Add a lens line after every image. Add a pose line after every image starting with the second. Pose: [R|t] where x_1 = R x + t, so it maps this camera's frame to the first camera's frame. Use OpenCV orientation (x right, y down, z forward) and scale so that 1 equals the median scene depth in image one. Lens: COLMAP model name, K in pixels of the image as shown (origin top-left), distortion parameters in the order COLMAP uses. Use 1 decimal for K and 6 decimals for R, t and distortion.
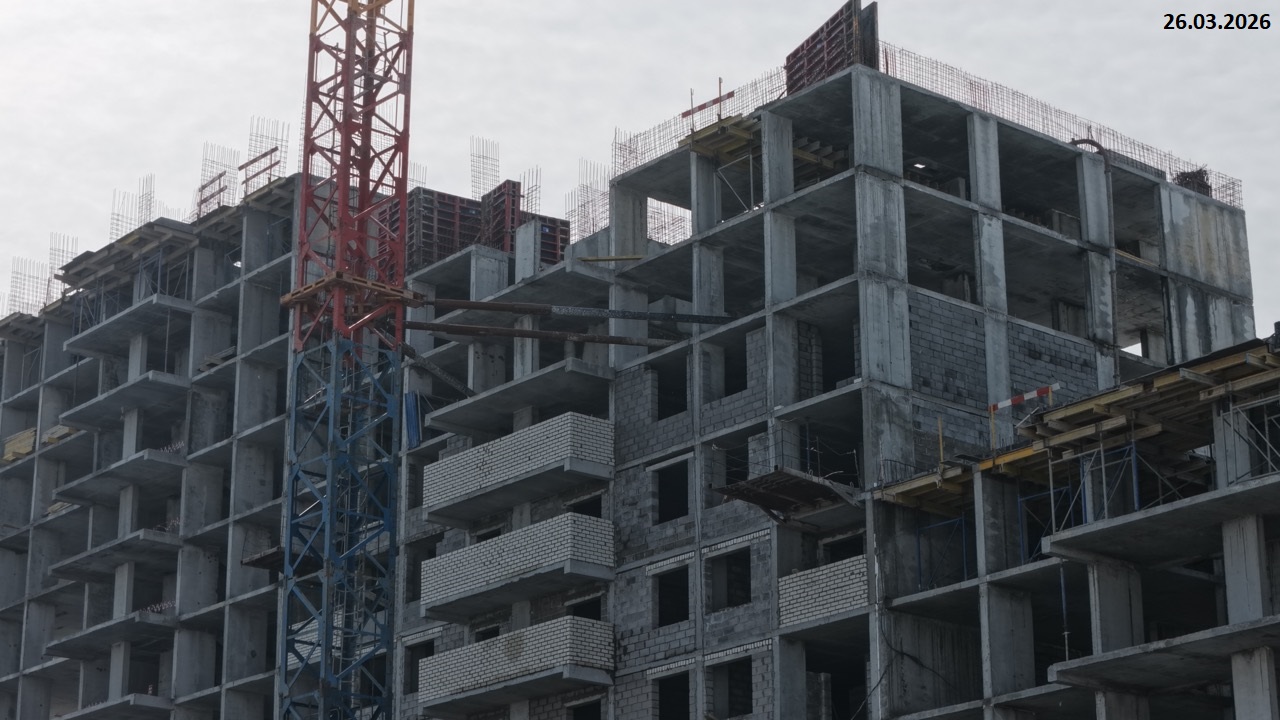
lens RADIAL K [[2691.8, 0, 640.0], [0, 2691.8, 360.0], [0, 0, 1]] dist [-0.199726, 1.038895]
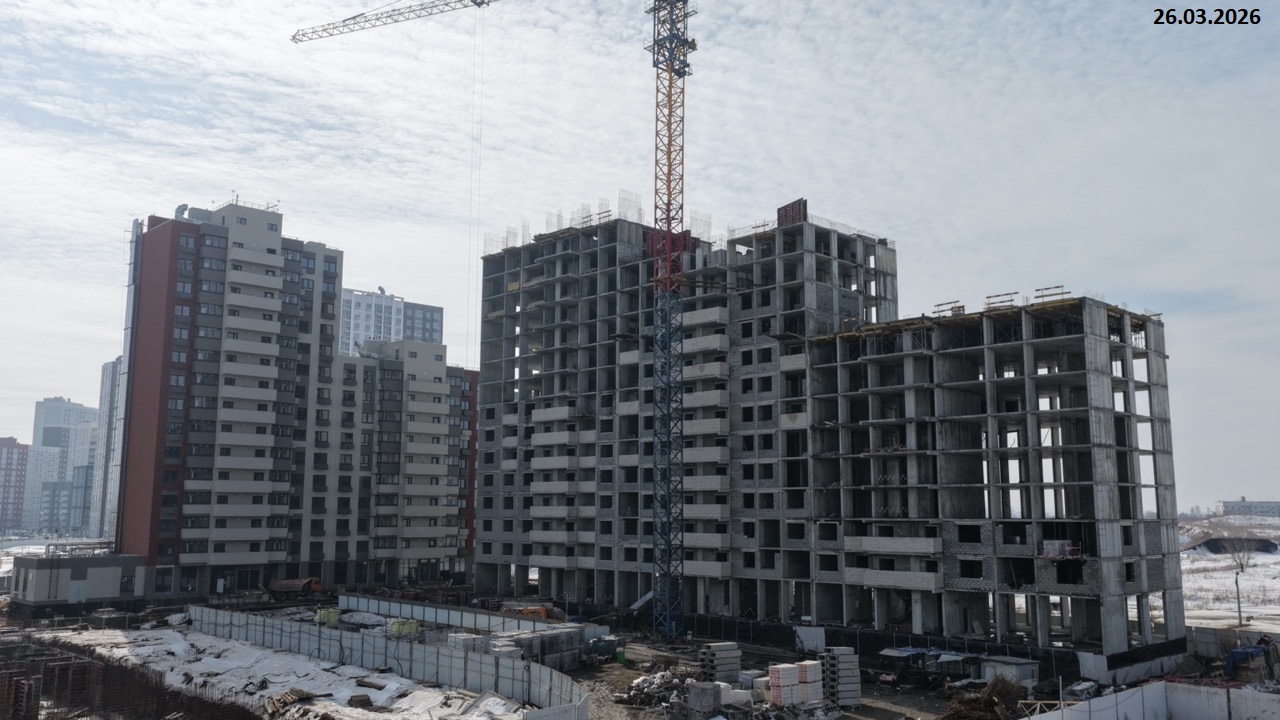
lens RADIAL K [[1065.6, 0, 640.0], [0, 1065.6, 360.0], [0, 0, 1]] dist [-0.048180, 0.000530]
pose [[0.997973, 0.016843, 0.061376, -0.216856], [-0.027275, 0.984486, 0.173332, -0.155781], [-0.057504, -0.174655, 0.982949, -0.448451]]
